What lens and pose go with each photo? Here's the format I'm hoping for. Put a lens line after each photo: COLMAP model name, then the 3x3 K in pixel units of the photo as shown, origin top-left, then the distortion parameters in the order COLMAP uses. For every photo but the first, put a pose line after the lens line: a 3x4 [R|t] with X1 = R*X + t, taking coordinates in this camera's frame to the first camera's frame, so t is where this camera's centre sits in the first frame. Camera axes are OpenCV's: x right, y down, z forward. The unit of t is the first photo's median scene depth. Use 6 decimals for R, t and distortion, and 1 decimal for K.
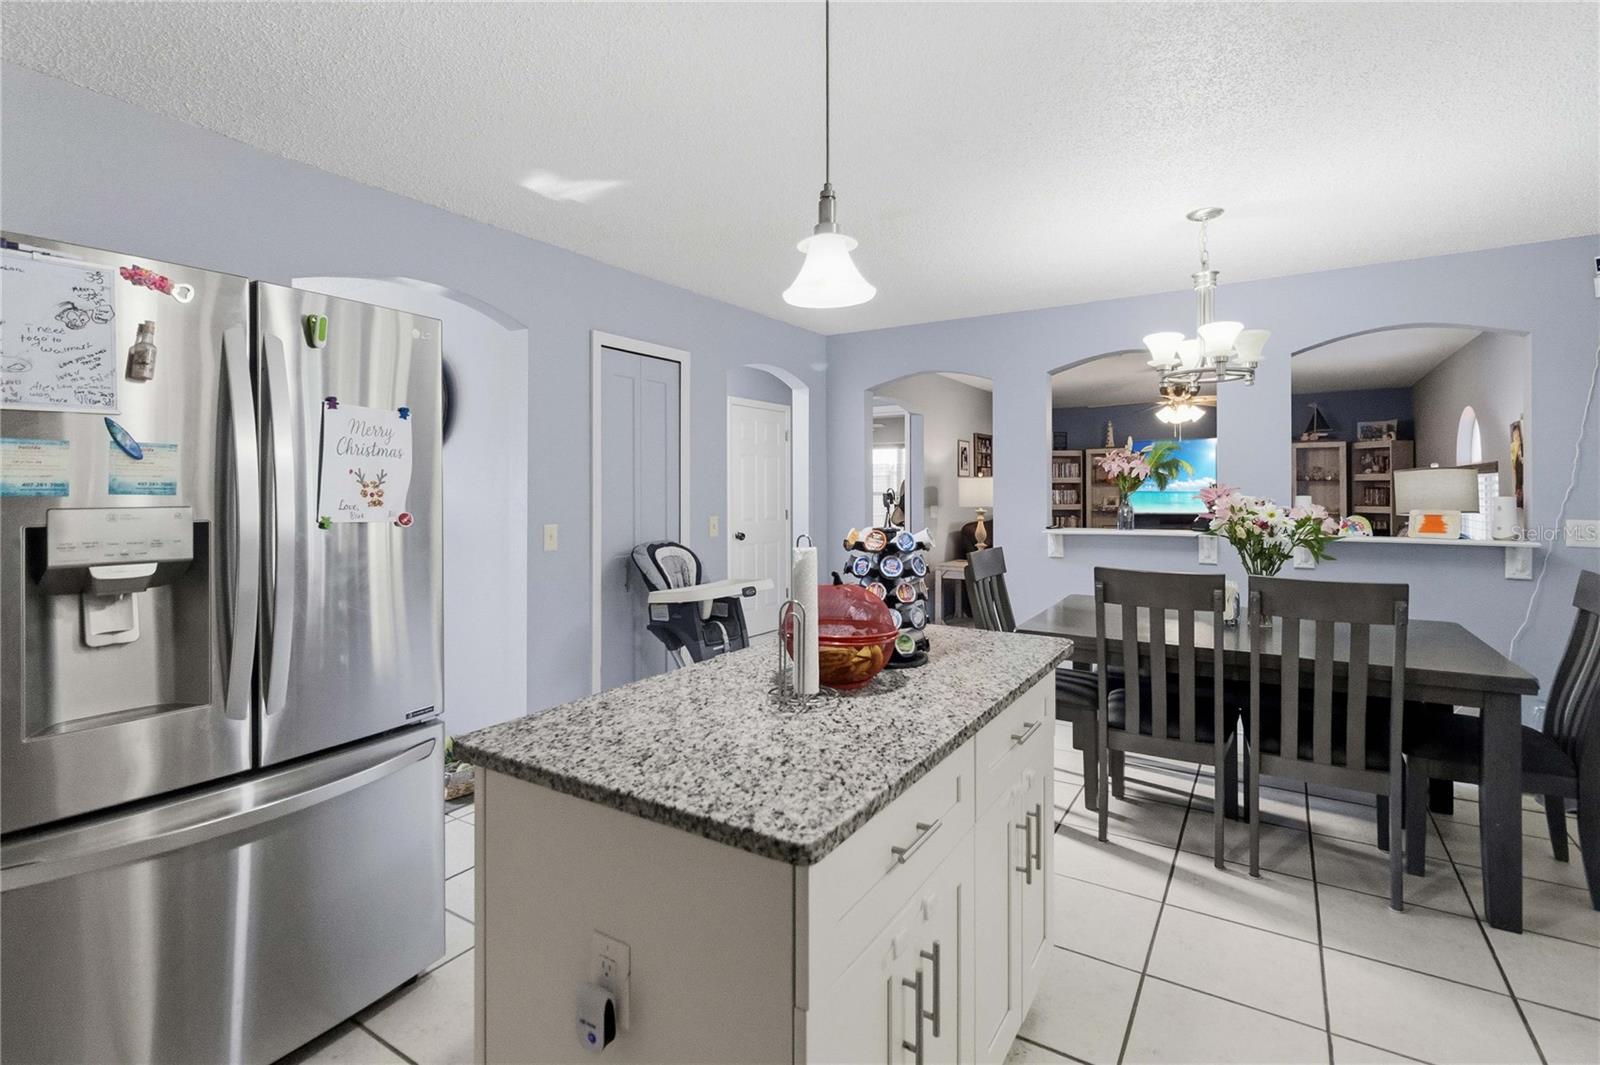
lens RADIAL K [[756.0, 0, 795.6], [0, 756.0, 489.4], [0, 0, 1]] dist [0.000588, 0.000328]
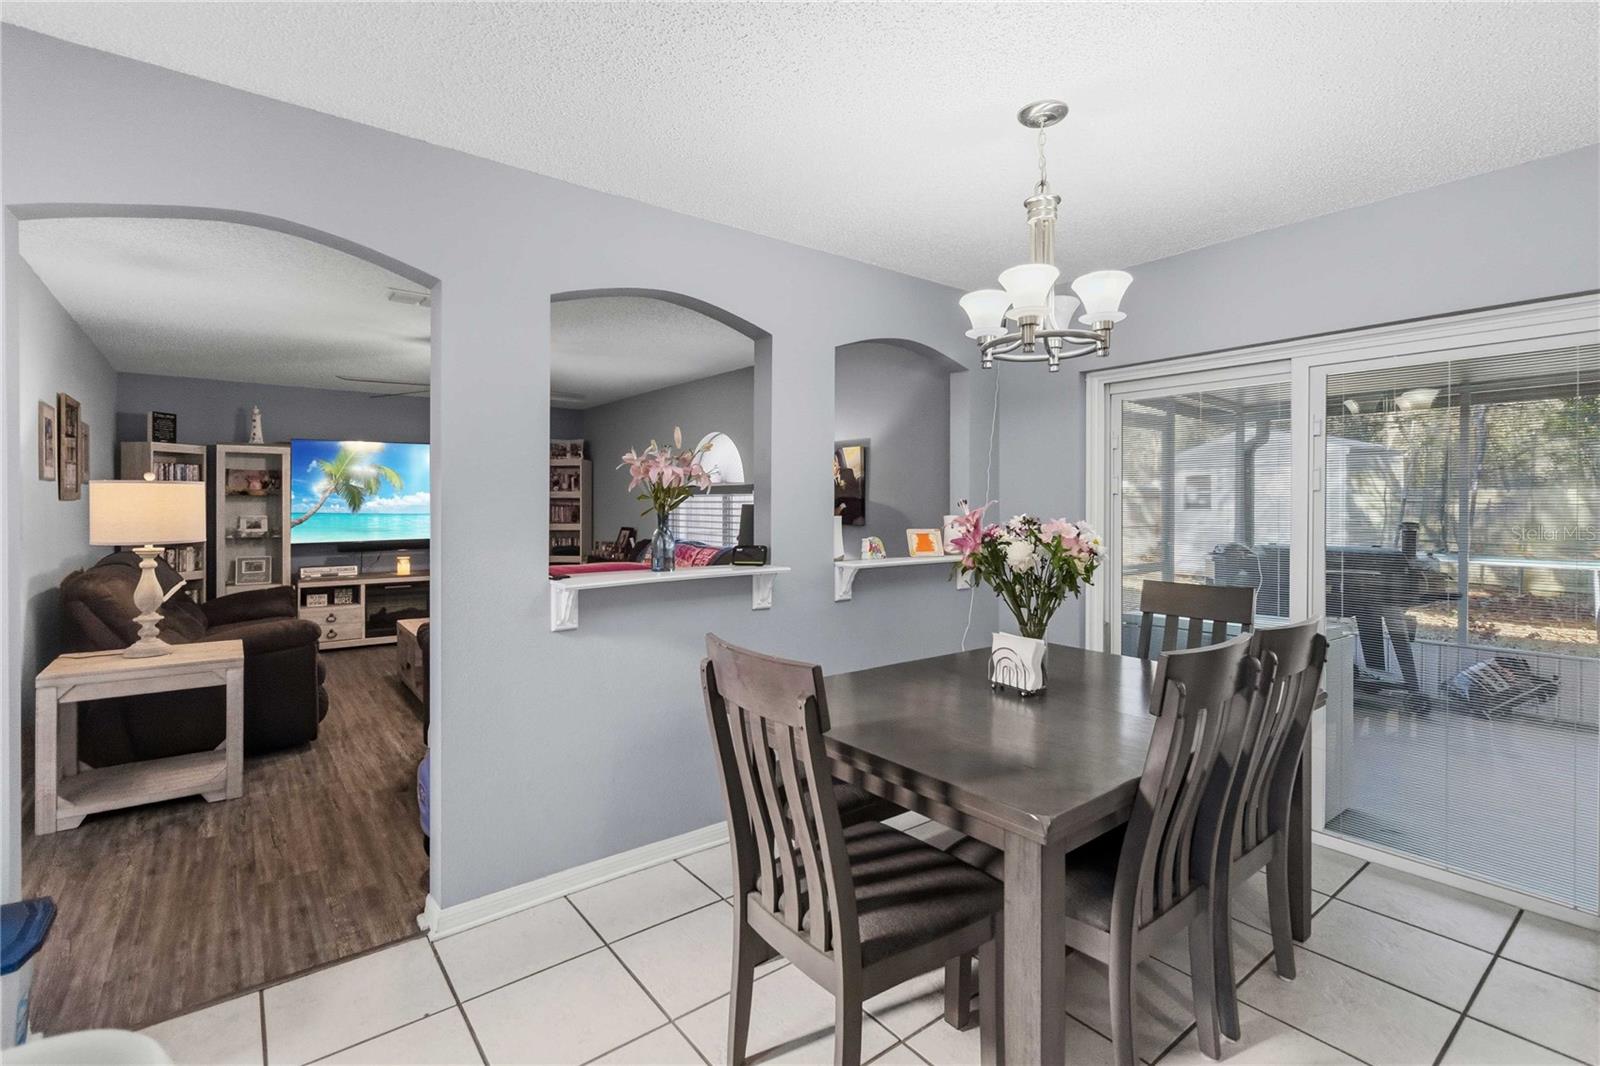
lens RADIAL K [[745.4, 0, 803.5], [0, 745.4, 506.4], [0, 0, 1]] dist [0.000294, 0.000242]
pose [[0.330751, 0.002209, 0.943716, -0.062868], [-0.003175, 0.999994, -0.001229, -0.000319], [-0.943713, -0.002590, 0.330756, 0.361811]]
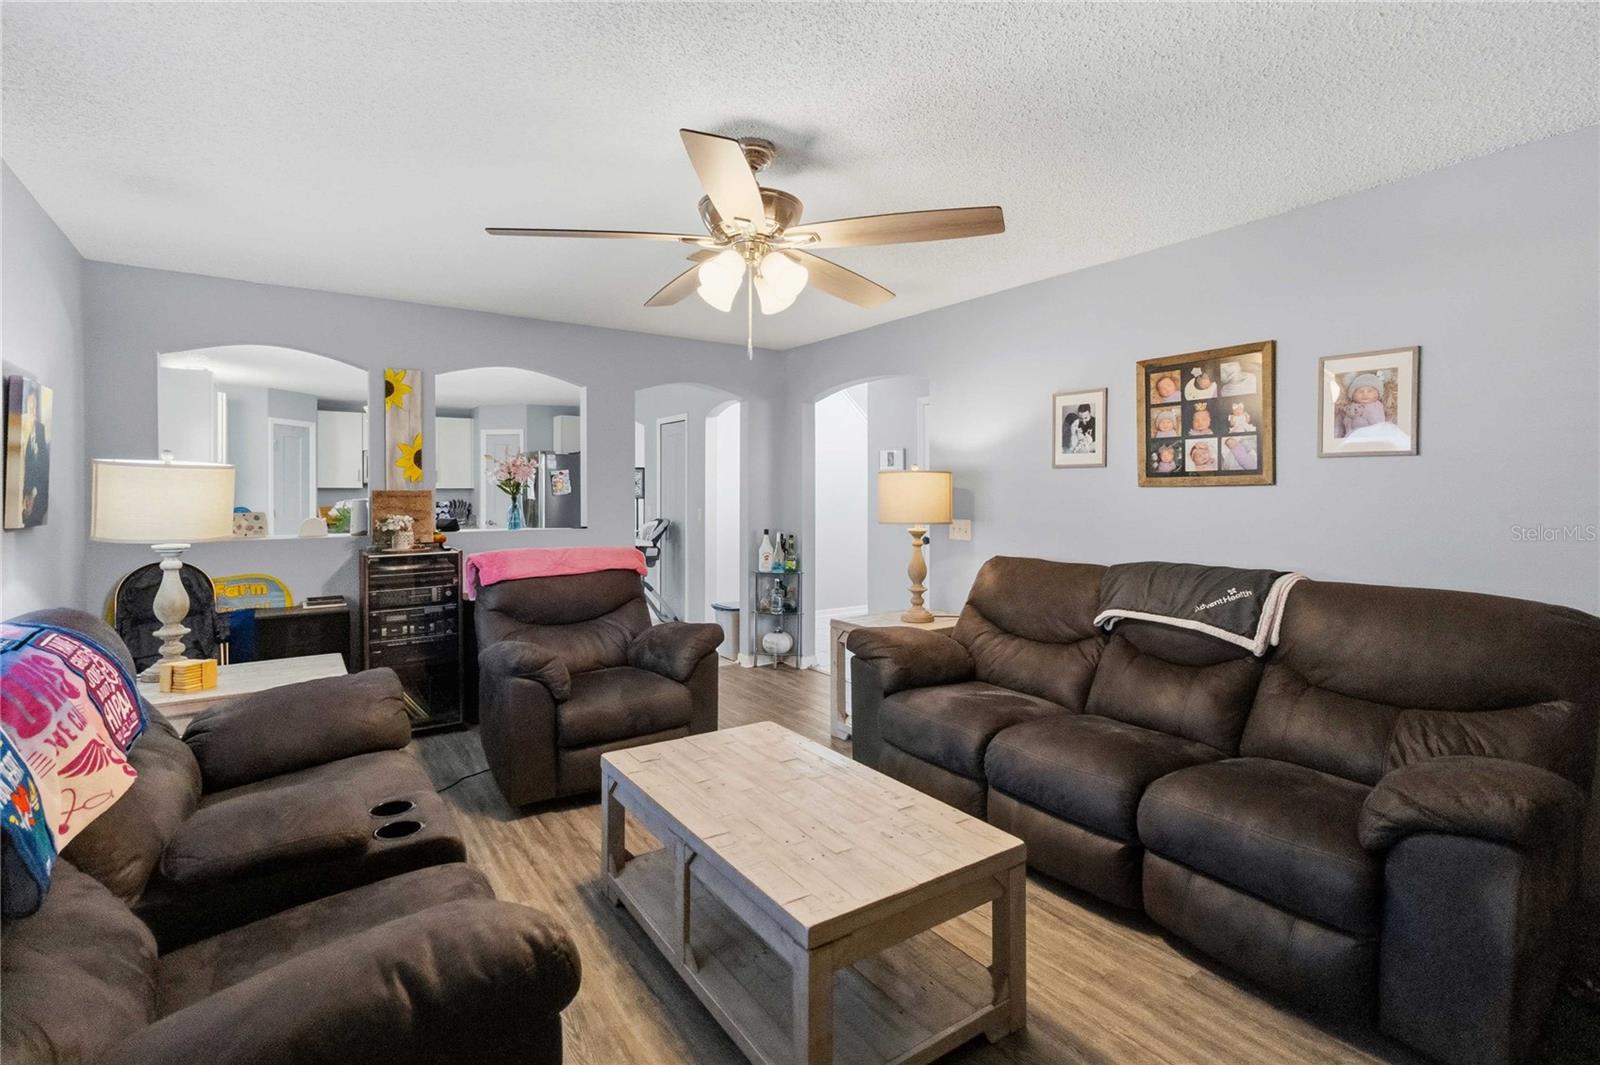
lens RADIAL K [[745.4, 0, 803.5], [0, 745.4, 505.9], [0, 0, 1]] dist [0.000294, 0.000242]
pose [[-0.379101, 0.018920, -0.925162, 0.675661], [-0.000721, 0.999785, 0.020741, -0.000954], [0.925355, 0.008530, -0.379005, 0.949031]]
